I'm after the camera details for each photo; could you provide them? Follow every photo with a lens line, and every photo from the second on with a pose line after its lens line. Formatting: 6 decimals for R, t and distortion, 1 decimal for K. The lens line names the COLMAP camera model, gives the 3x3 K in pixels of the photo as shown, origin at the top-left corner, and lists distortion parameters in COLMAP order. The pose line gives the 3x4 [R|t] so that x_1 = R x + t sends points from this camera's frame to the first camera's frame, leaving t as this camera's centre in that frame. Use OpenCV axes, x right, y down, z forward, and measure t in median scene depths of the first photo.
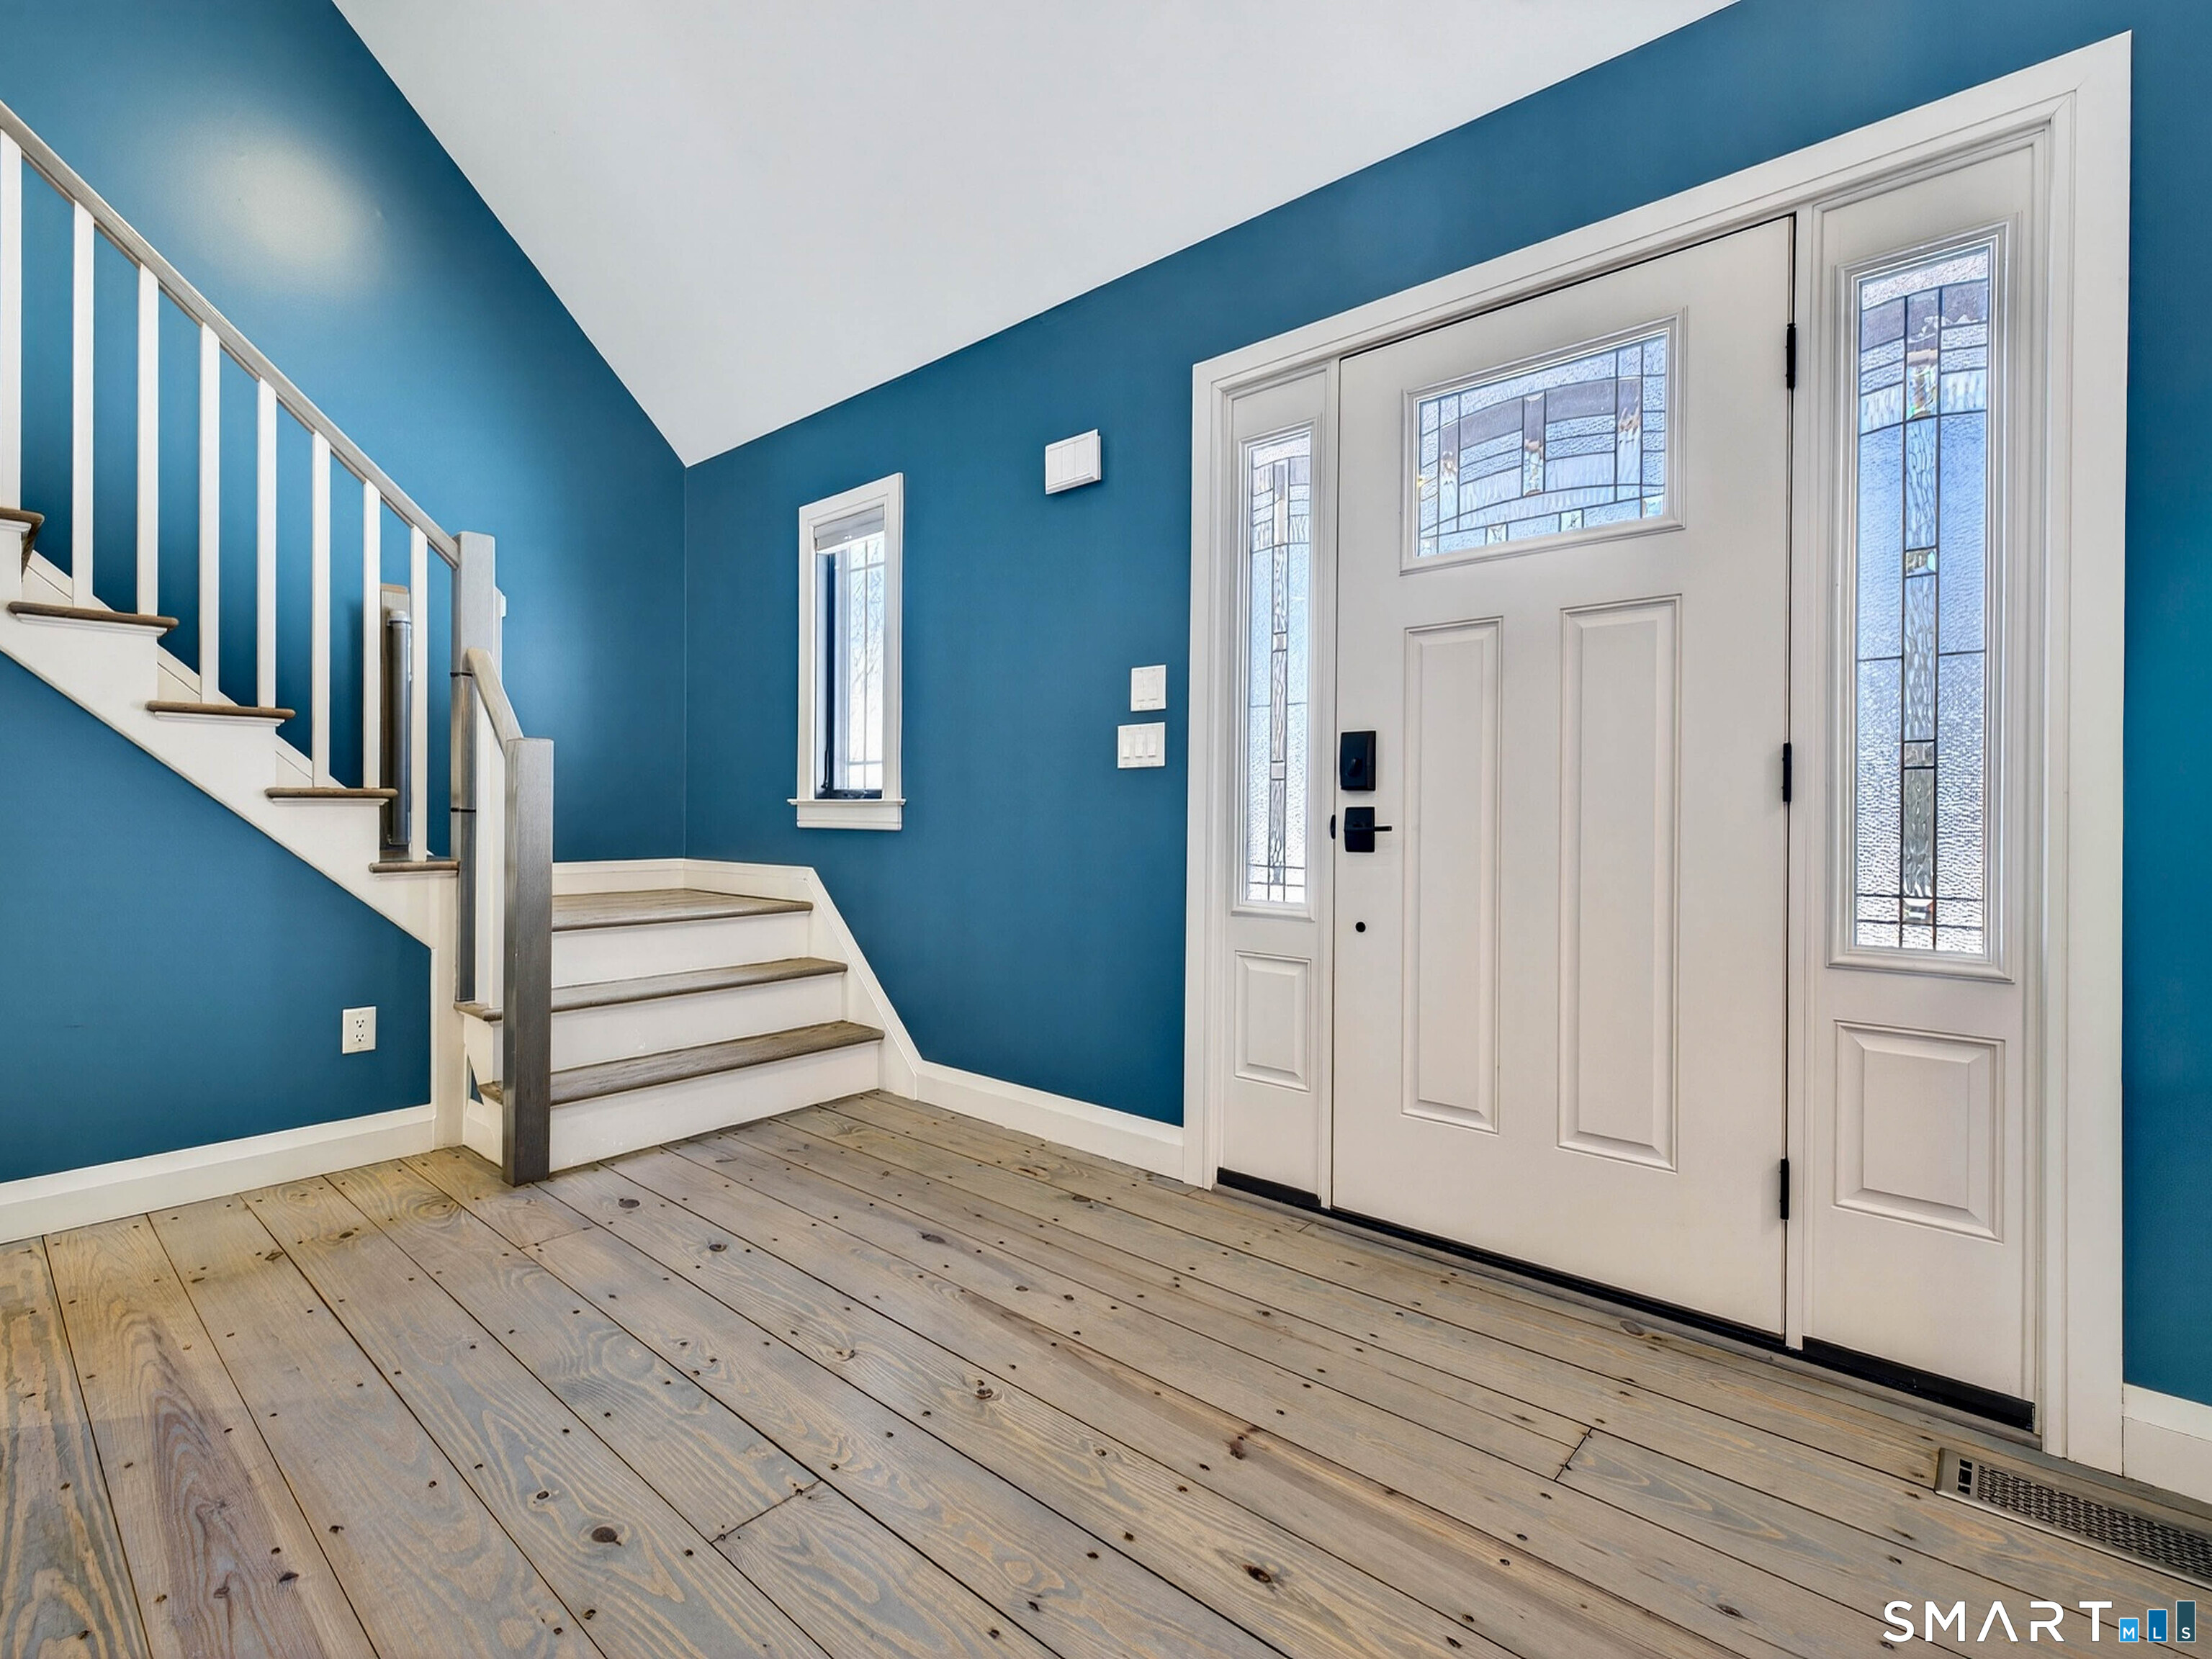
lens RADIAL K [[1020.7, 0, 1106.0], [0, 1020.7, 820.8], [0, 0, 1]] dist [0.000544, 0.000452]
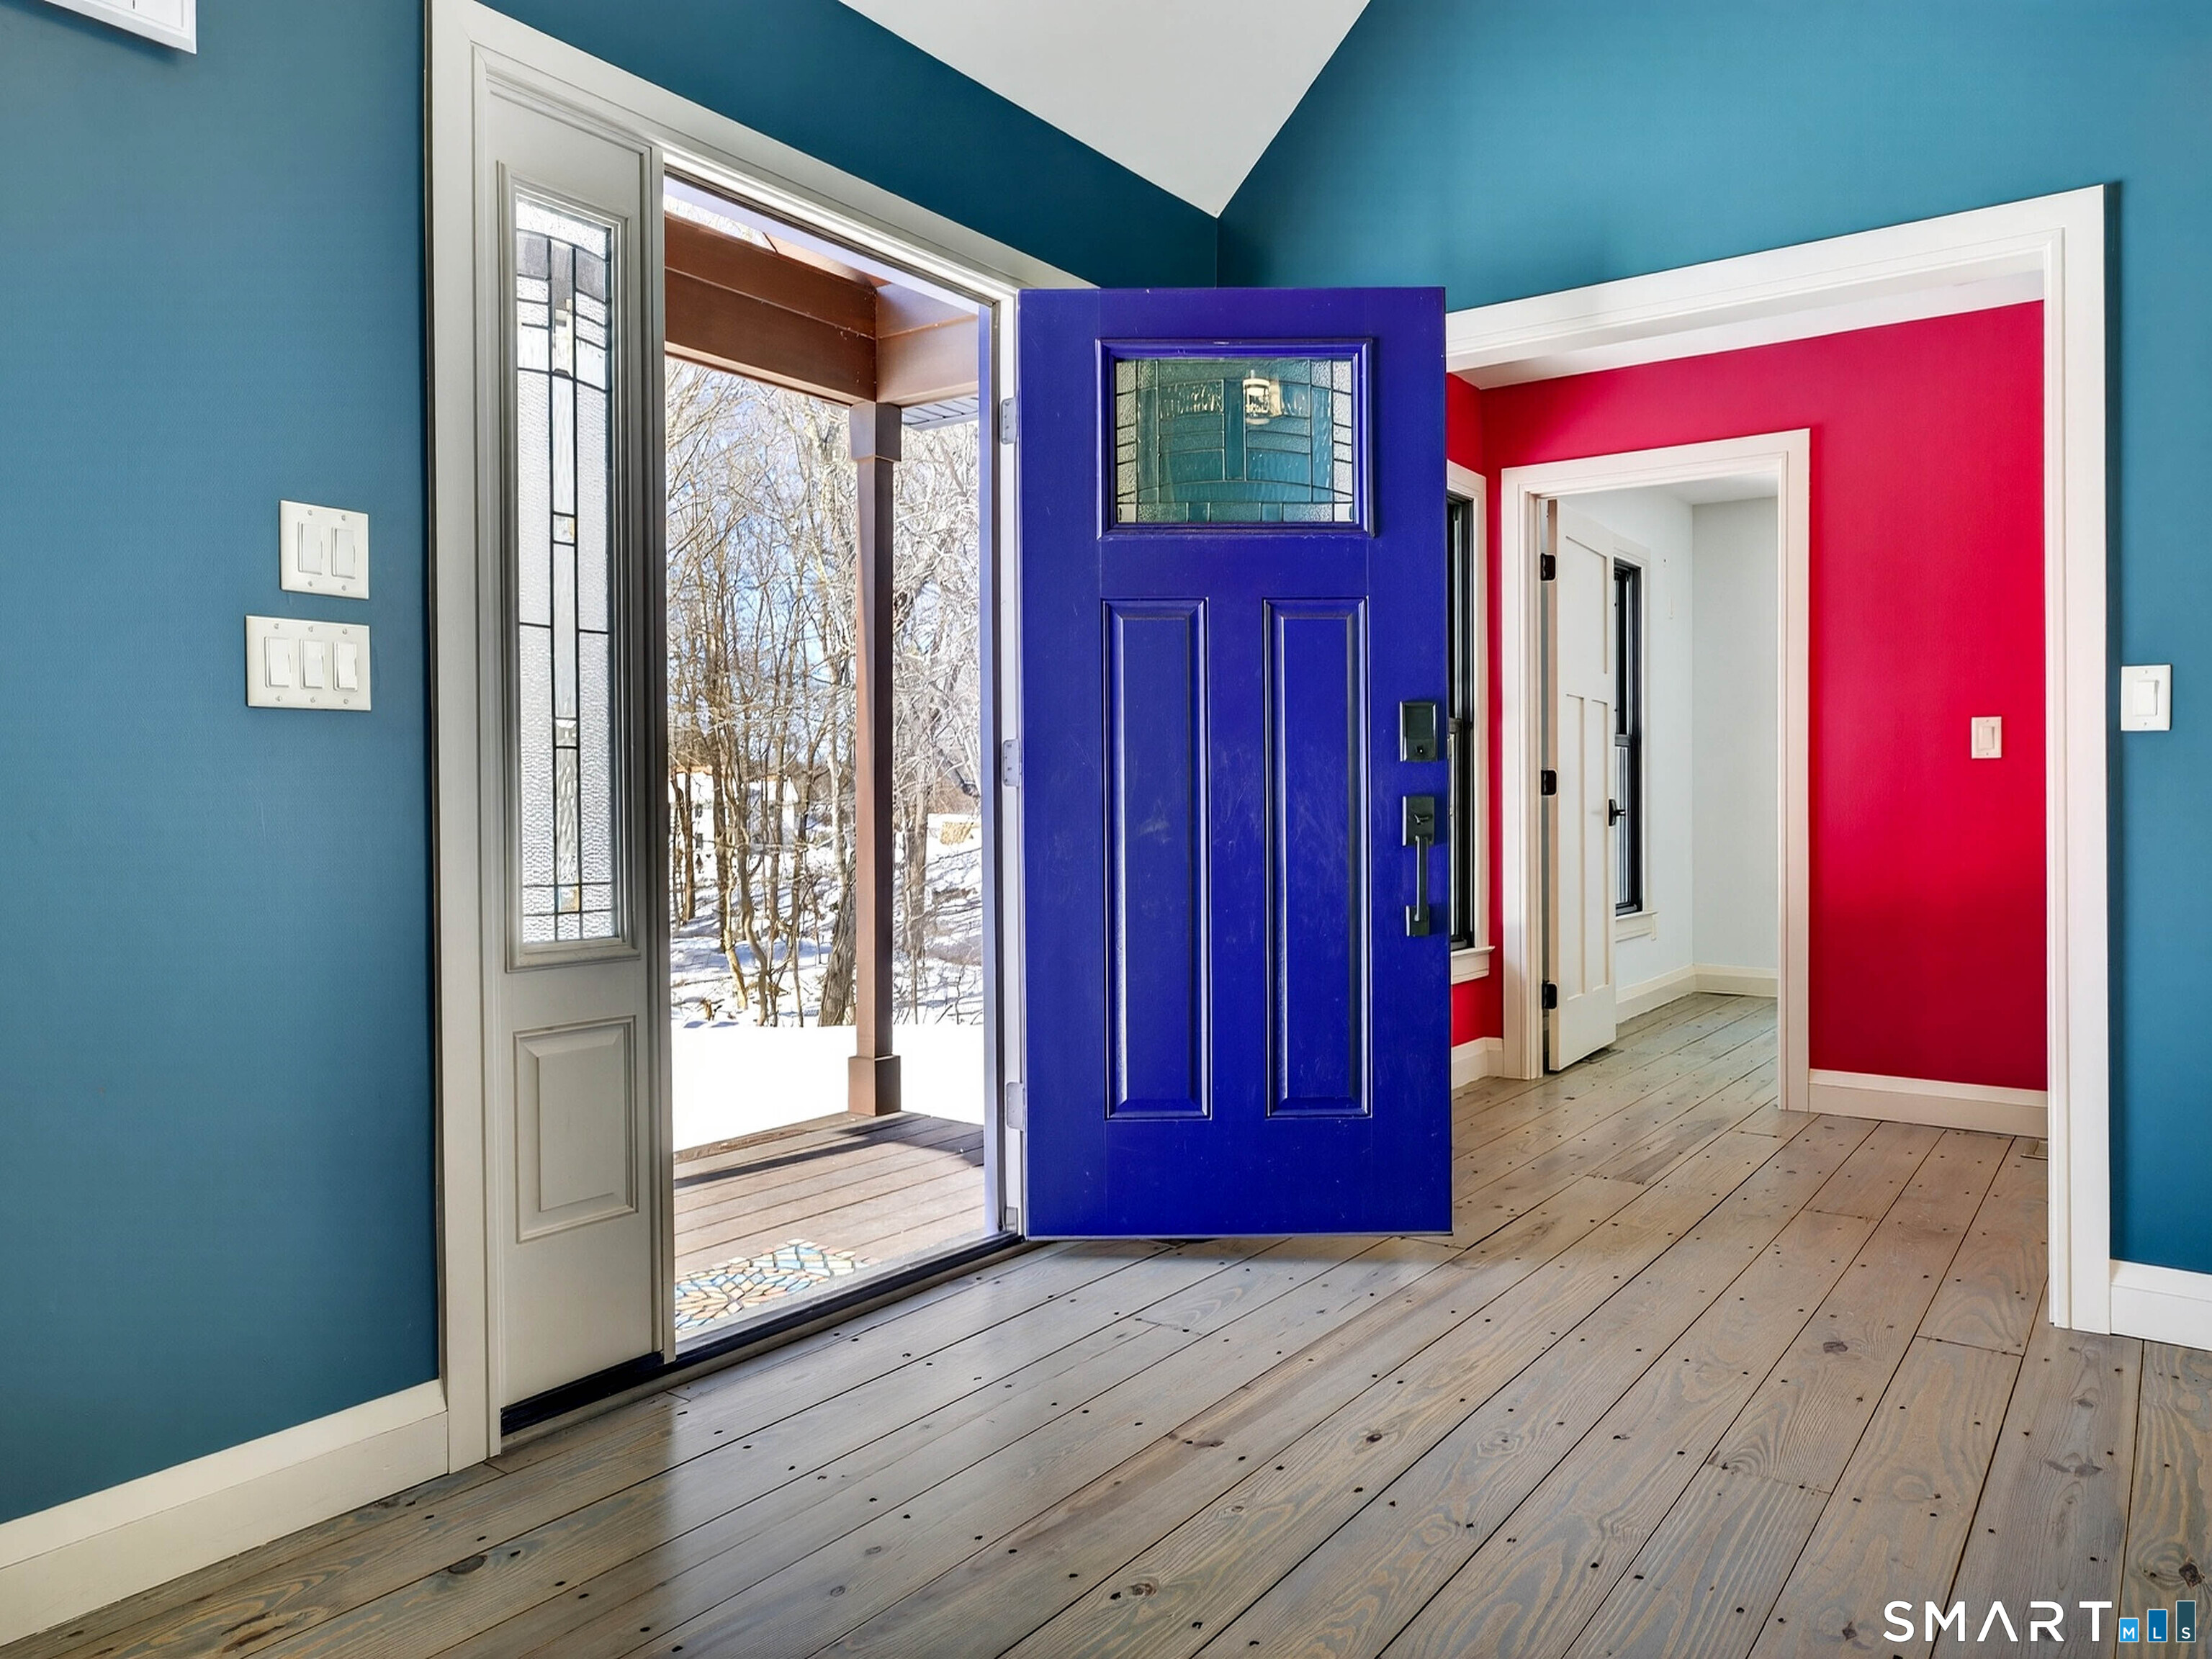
lens RADIAL K [[1559.6, 0, 1105.8], [0, 1559.6, 816.8], [0, 0, 1]] dist [0.004617, -0.000684]
pose [[-0.102994, -0.018335, 0.994513, -0.833115], [0.014431, 0.999697, 0.019925, -0.011369], [-0.994577, 0.016404, -0.102698, 0.770654]]
